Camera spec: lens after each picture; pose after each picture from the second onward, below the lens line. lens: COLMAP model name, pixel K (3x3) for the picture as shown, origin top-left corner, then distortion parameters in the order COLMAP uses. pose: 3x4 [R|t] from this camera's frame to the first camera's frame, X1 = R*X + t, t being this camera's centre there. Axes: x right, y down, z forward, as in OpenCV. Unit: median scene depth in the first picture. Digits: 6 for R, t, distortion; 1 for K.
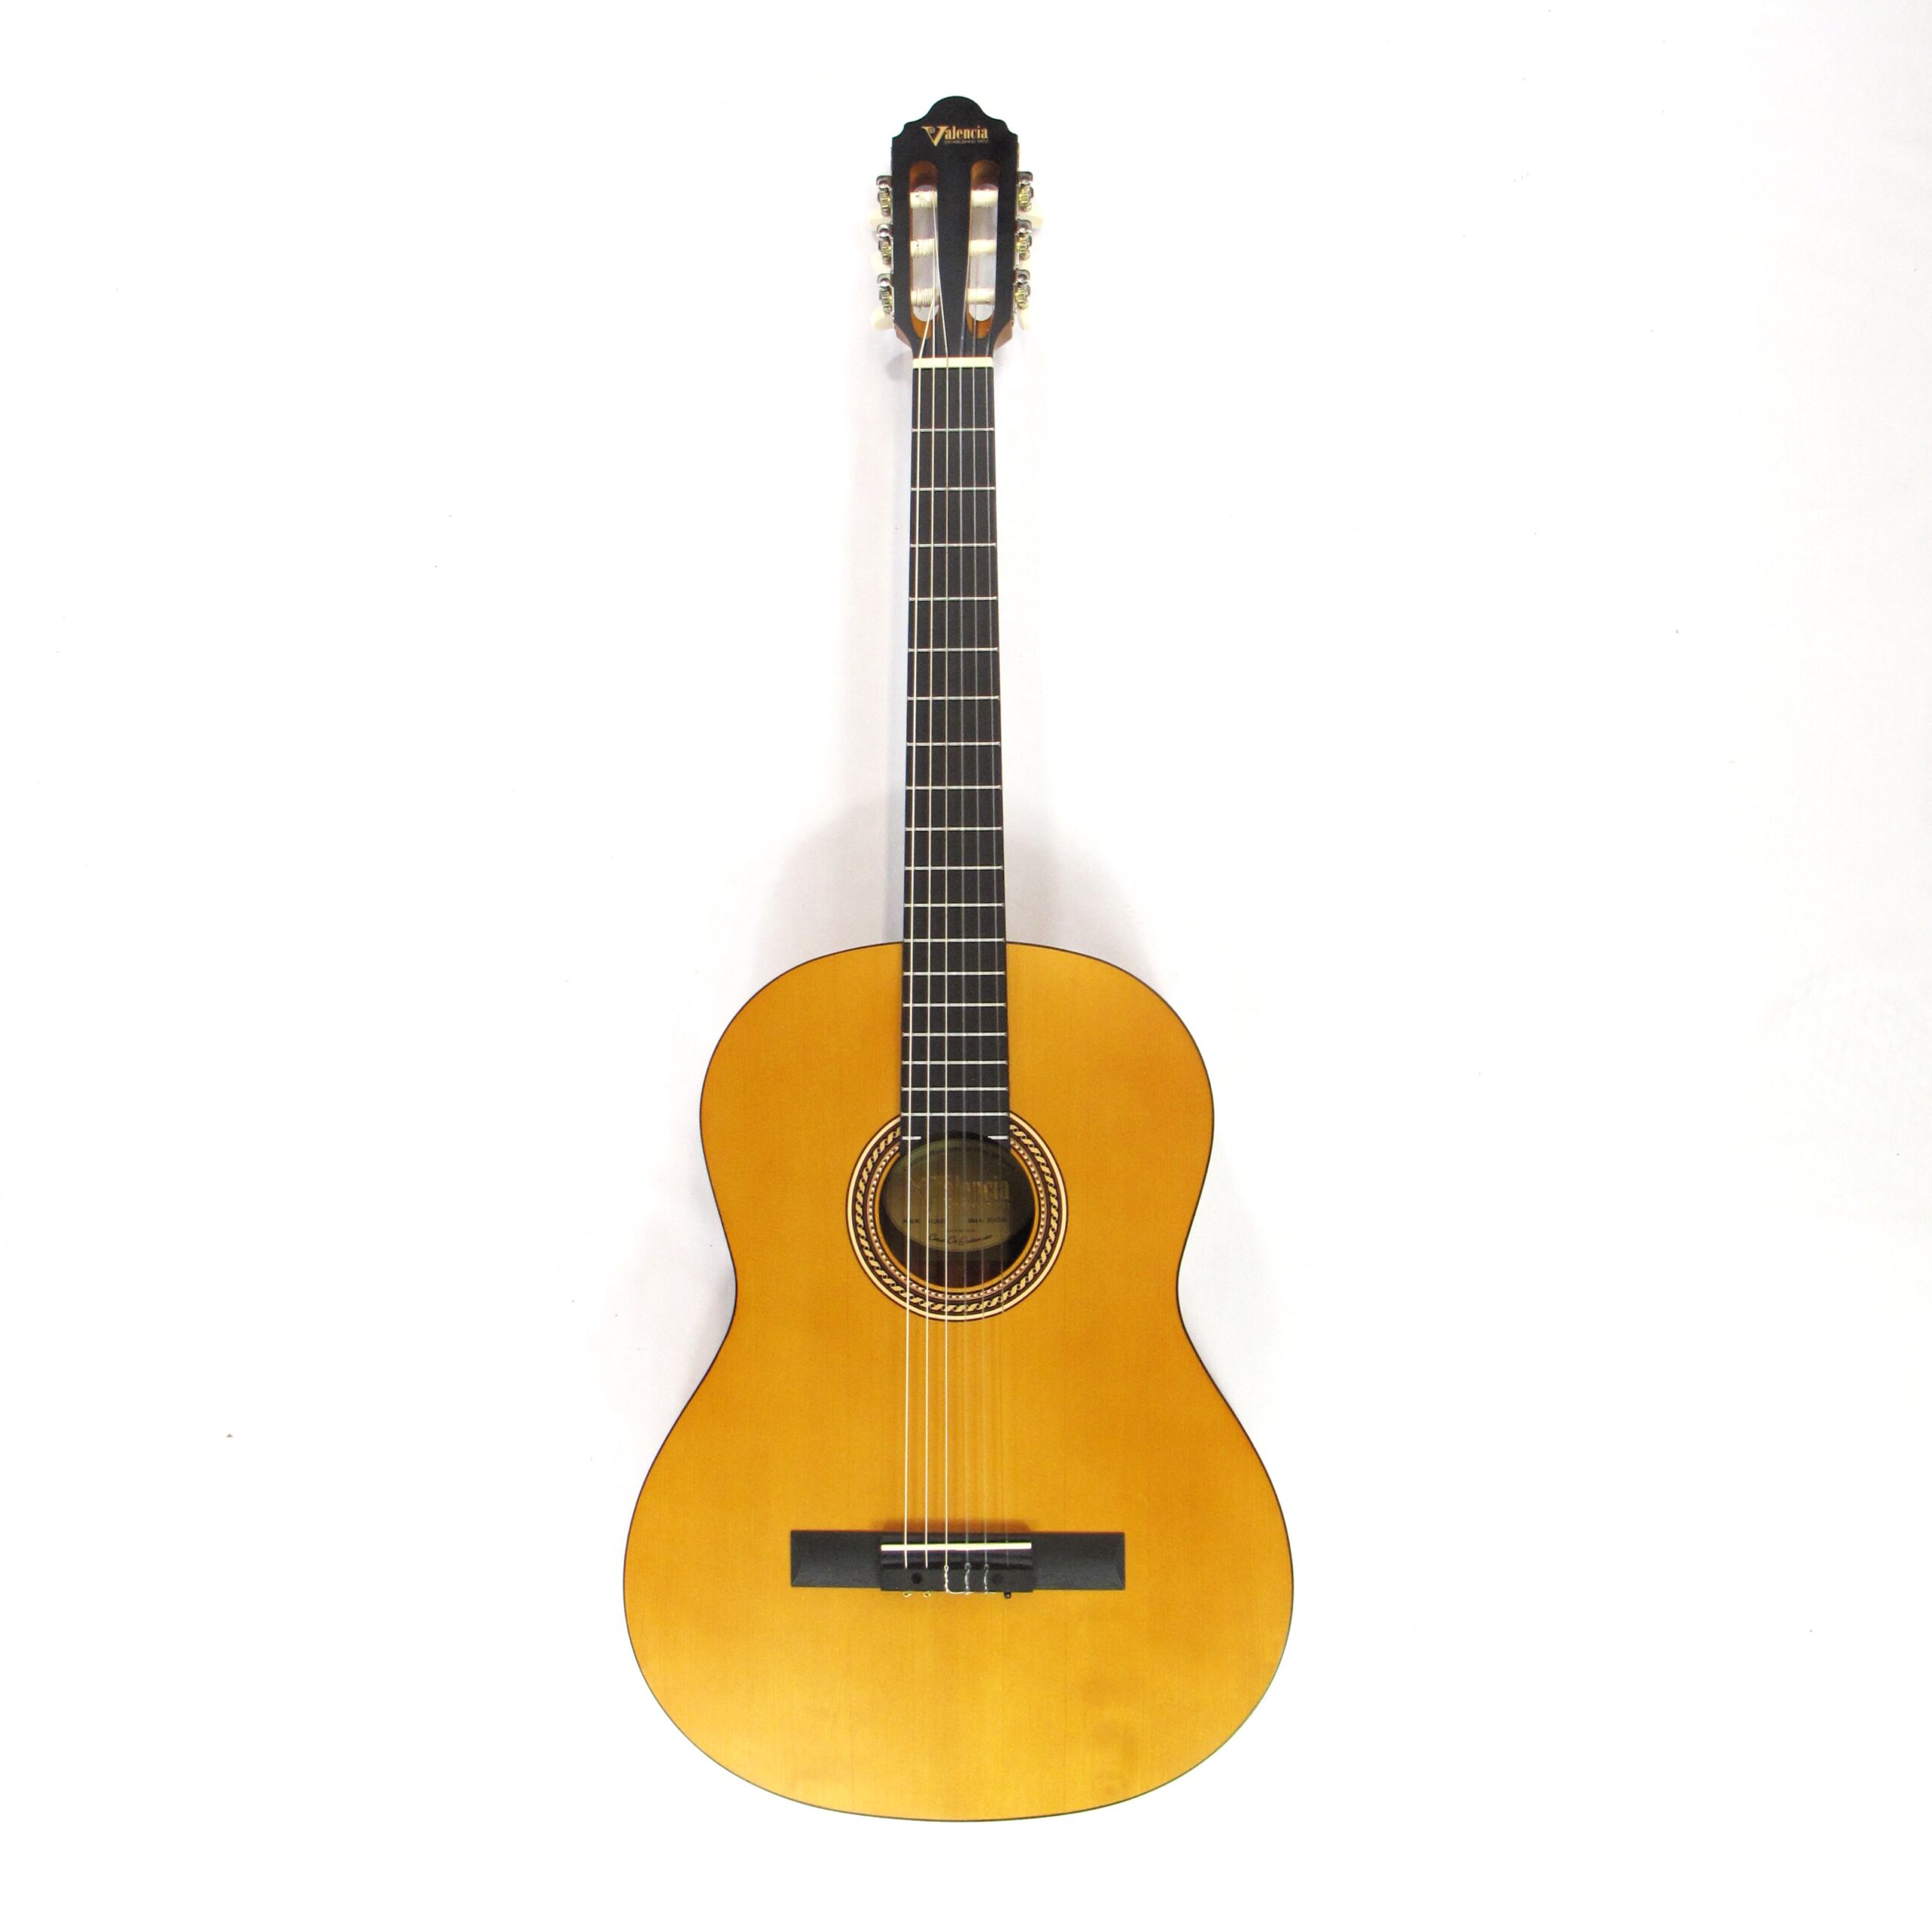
lens RADIAL K [[2088.8, 0, 966.0], [0, 2088.8, 966.0], [0, 0, 1]] dist [-0.102715, 0.011494]
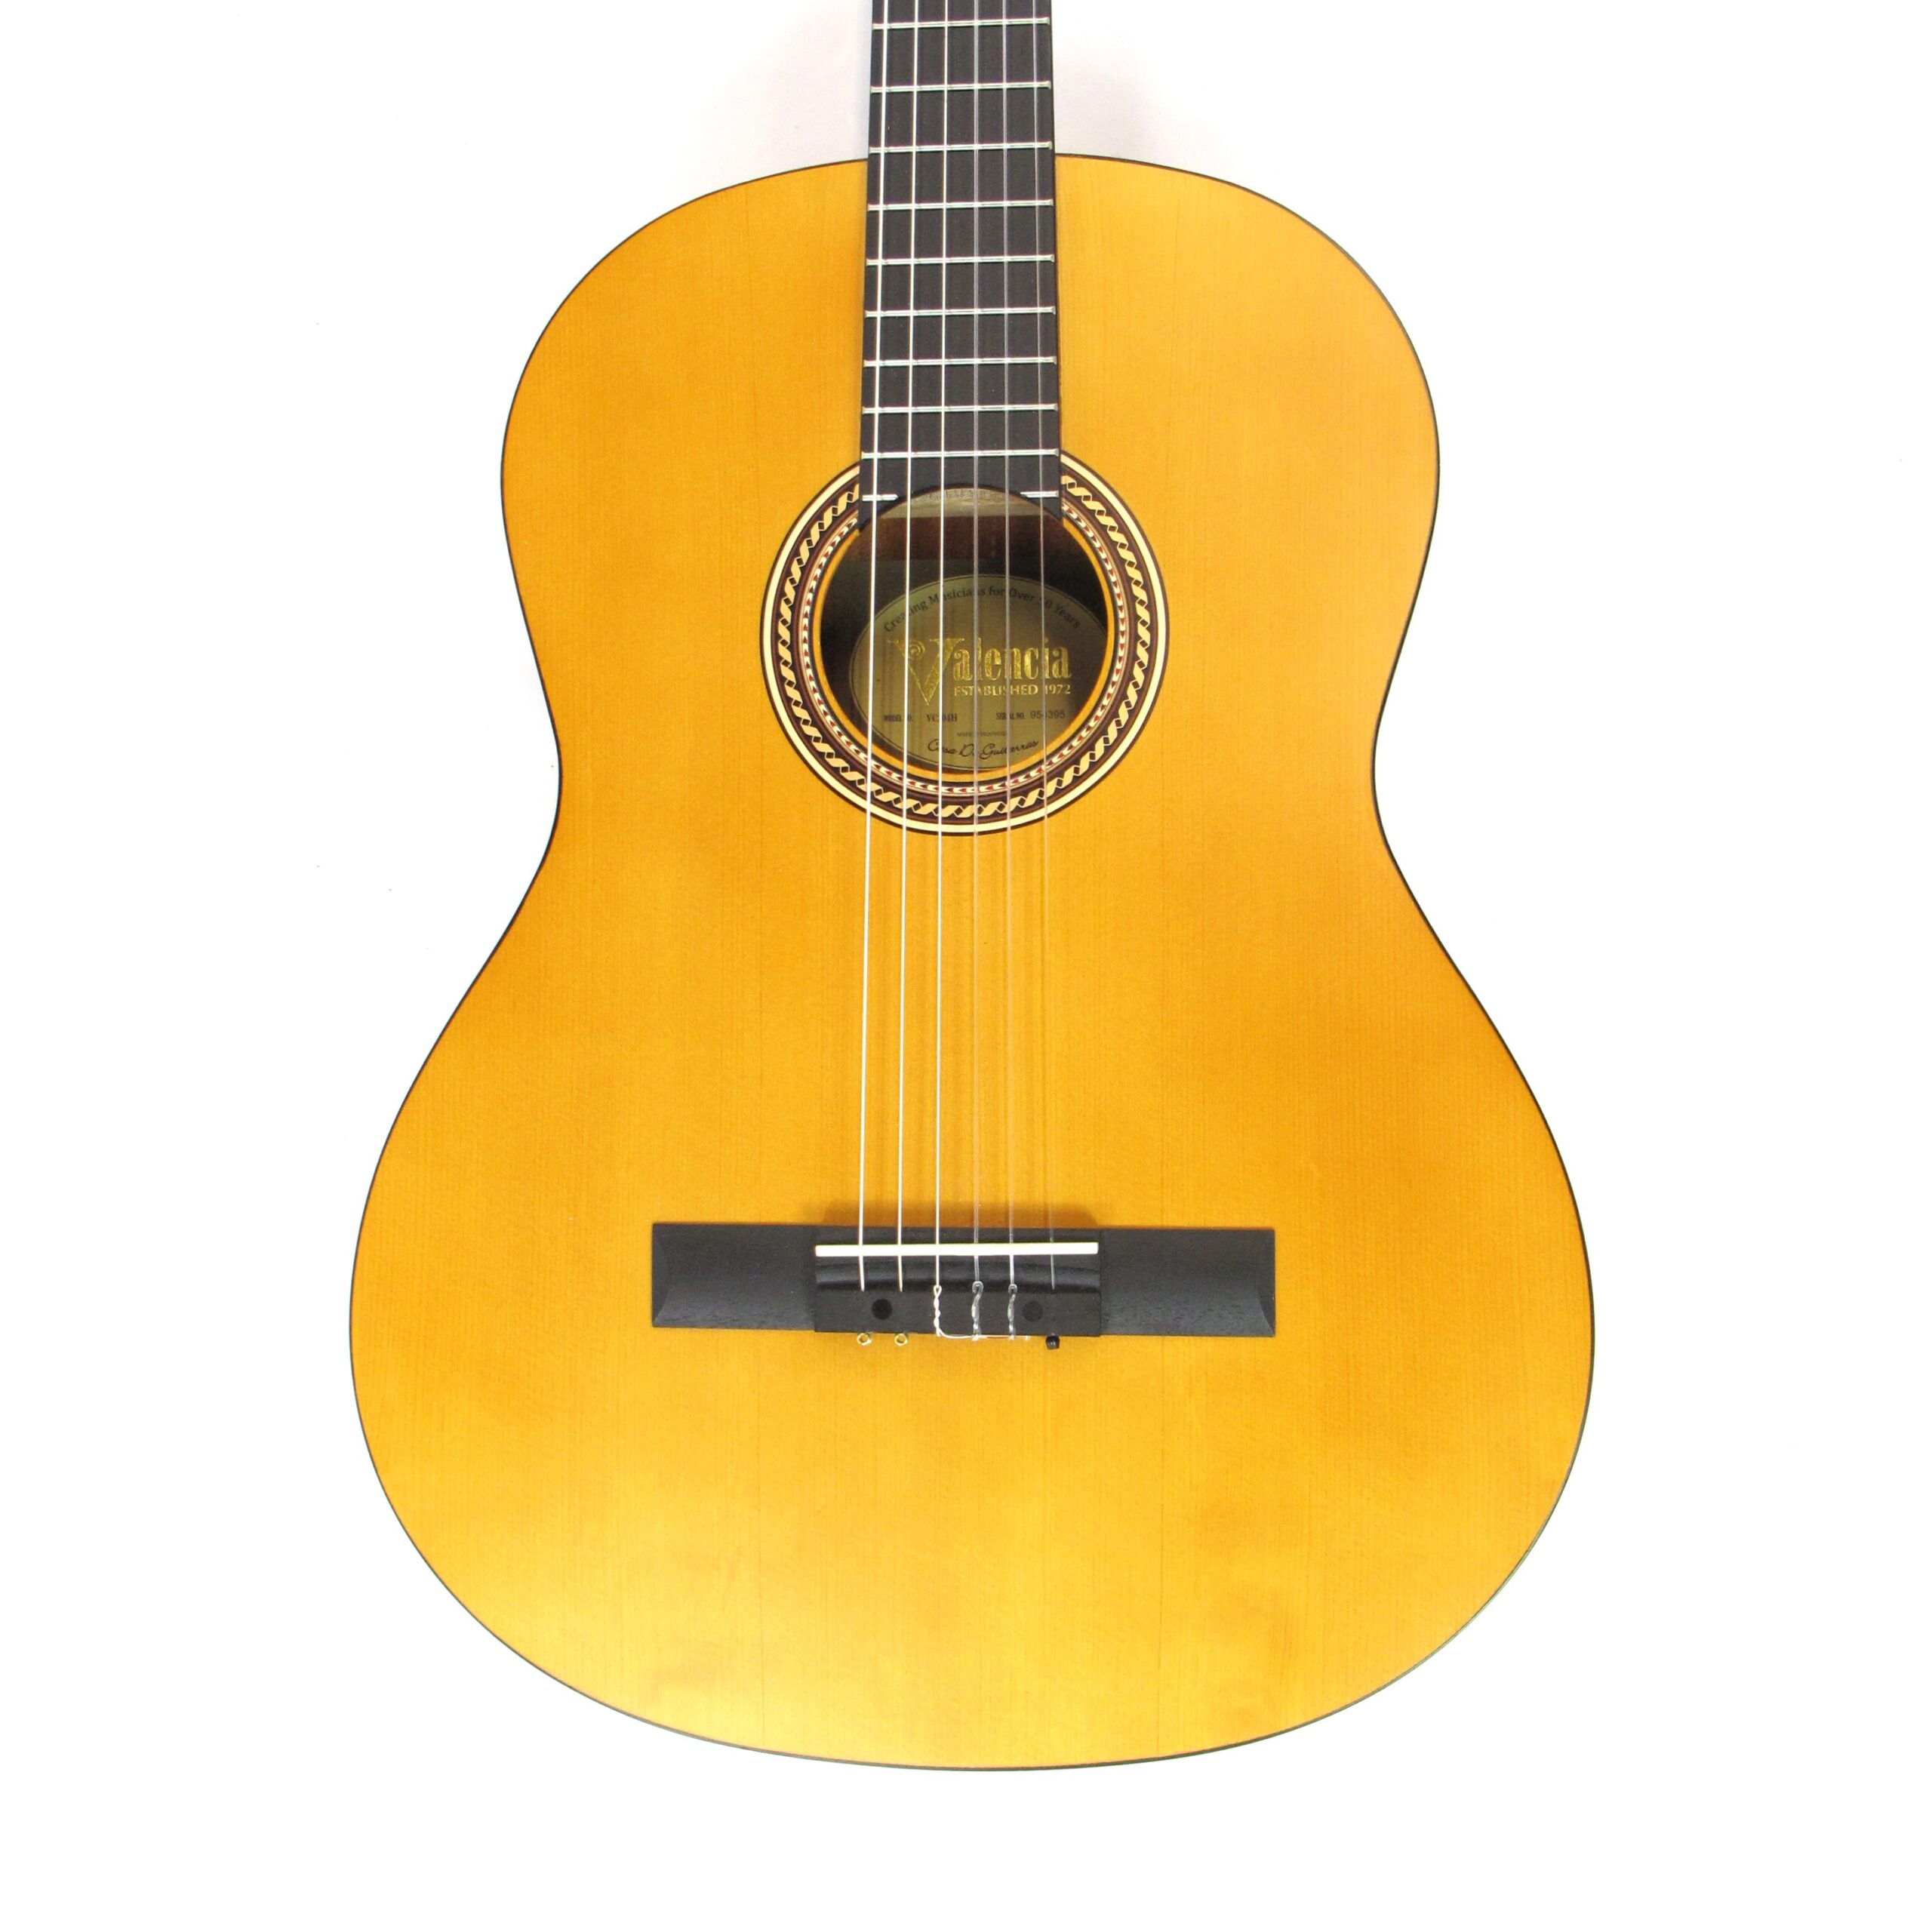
lens RADIAL K [[2088.8, 0, 966.0], [0, 2088.8, 966.0], [0, 0, 1]] dist [-0.102715, 0.011494]
pose [[0.998790, 0.003958, -0.049025, 0.023271], [-0.003504, 0.999950, 0.009337, 0.199135], [0.049060, -0.009154, 0.998754, 0.459841]]
